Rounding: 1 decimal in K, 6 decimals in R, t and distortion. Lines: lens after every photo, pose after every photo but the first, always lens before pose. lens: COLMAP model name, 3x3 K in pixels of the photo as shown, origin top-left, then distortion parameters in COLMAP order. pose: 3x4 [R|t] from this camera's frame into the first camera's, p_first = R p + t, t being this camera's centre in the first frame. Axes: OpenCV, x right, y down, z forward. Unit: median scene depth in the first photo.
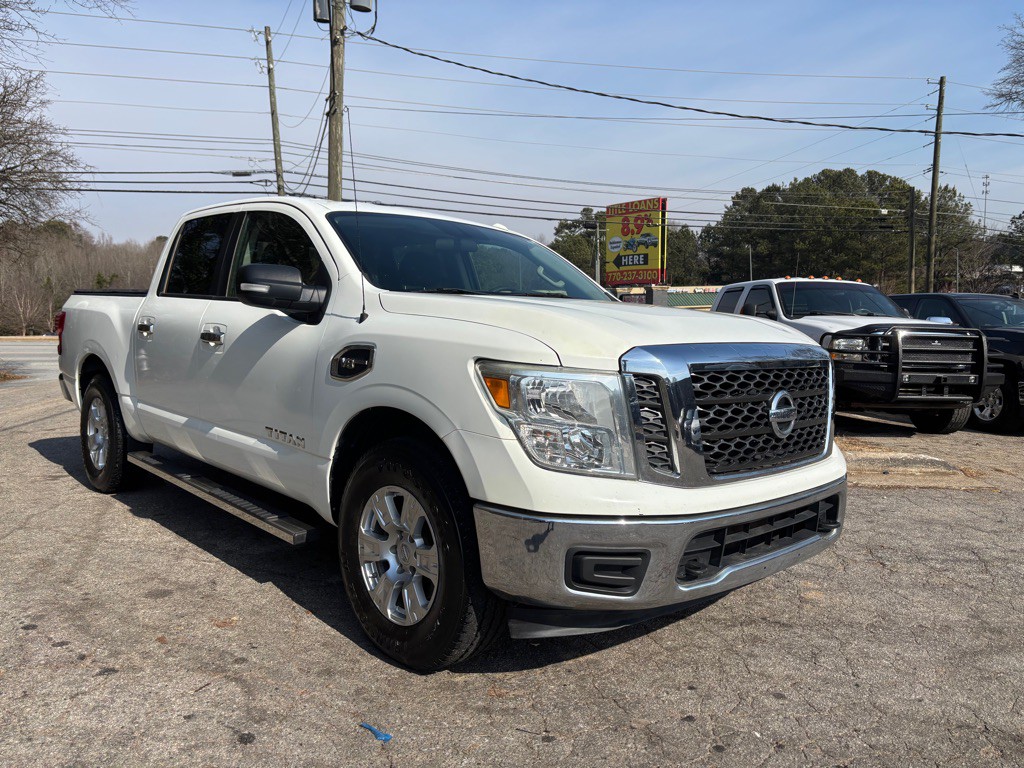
lens RADIAL K [[776.8, 0, 513.9], [0, 776.8, 381.0], [0, 0, 1]] dist [0.044725, -0.047446]
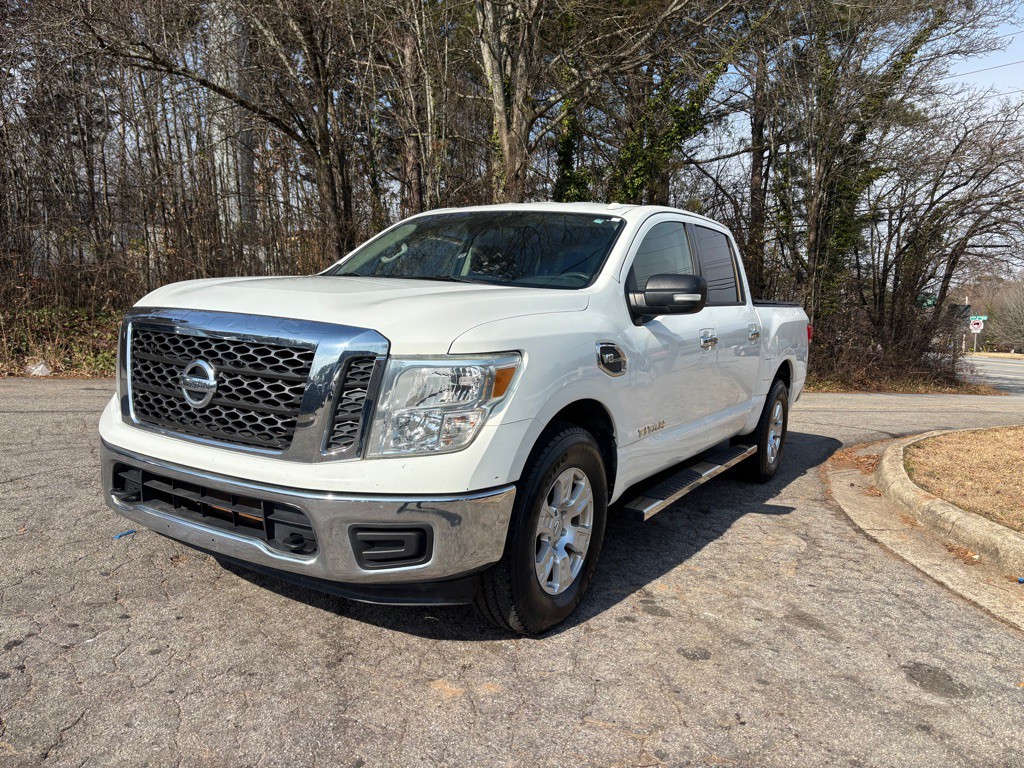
lens RADIAL K [[776.8, 0, 509.7], [0, 776.8, 392.6], [0, 0, 1]] dist [0.044725, -0.047446]
pose [[0.265998, 0.103824, -0.958366, 1.127288], [-0.119626, 0.990053, 0.074054, -0.054020], [0.956522, 0.094947, 0.275772, 0.899081]]
